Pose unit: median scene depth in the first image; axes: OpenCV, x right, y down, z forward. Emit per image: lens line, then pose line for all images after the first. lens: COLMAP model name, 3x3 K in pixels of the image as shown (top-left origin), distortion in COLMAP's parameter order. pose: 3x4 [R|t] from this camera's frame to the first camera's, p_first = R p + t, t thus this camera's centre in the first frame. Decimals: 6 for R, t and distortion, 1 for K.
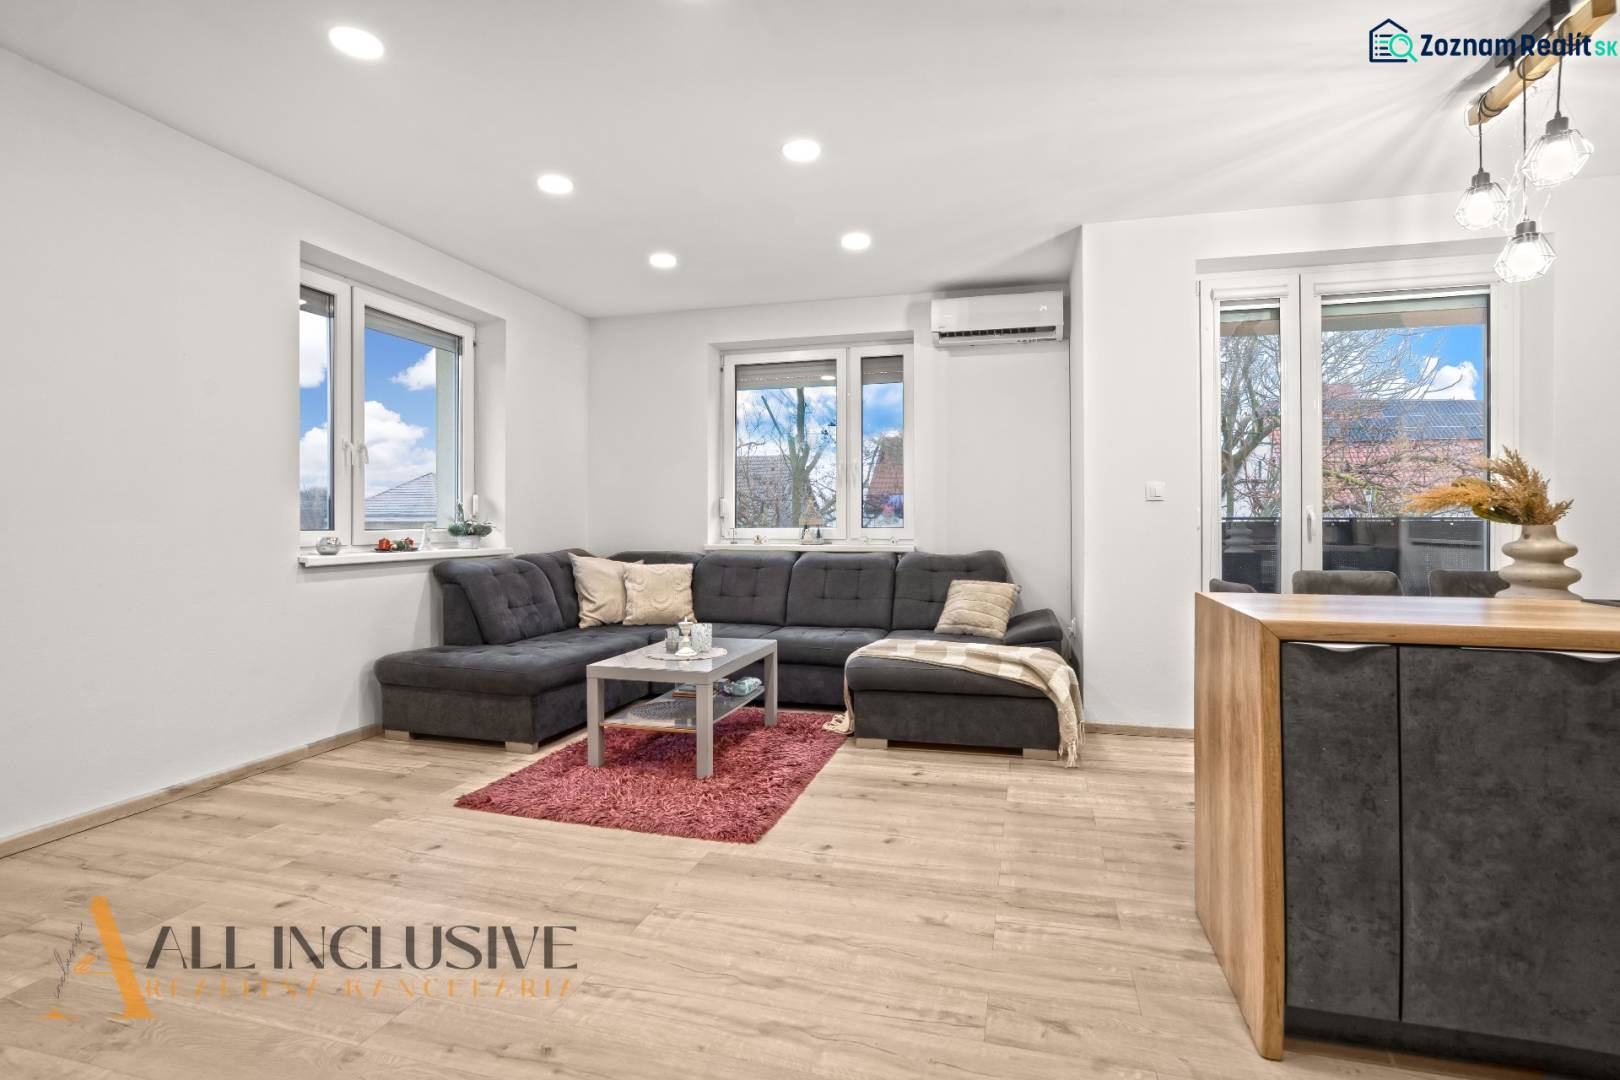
lens RADIAL K [[780.6, 0, 826.5], [0, 780.6, 536.9], [0, 0, 1]] dist [-0.033686, 0.010230]
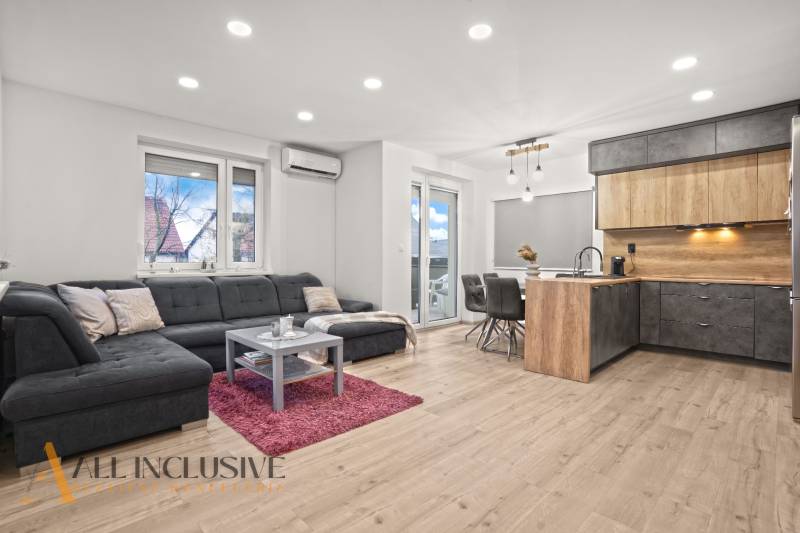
lens RADIAL K [[385.5, 0, 399.9], [0, 385.5, 262.8], [0, 0, 1]] dist [-0.033686, 0.010230]
pose [[0.503743, -0.003008, 0.863849, -0.812871], [0.012463, 0.999915, -0.003786, -0.003212], [-0.863764, 0.012674, 0.503737, 0.369897]]
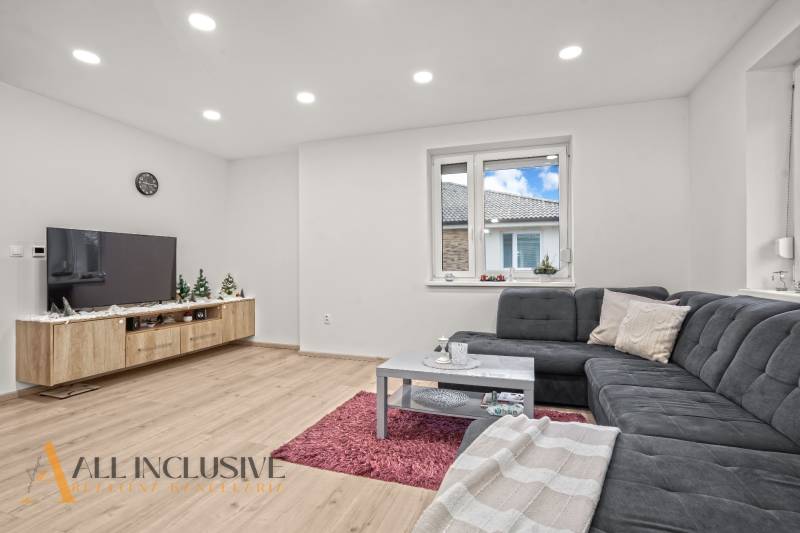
lens RADIAL K [[385.5, 0, 386.1], [0, 385.5, 273.2], [0, 0, 1]] dist [-0.033686, 0.010230]
pose [[-0.088873, 0.012390, -0.995966, 0.525669], [-0.014339, 0.999803, 0.013718, -0.014026], [0.995940, 0.015500, -0.088678, 0.984534]]
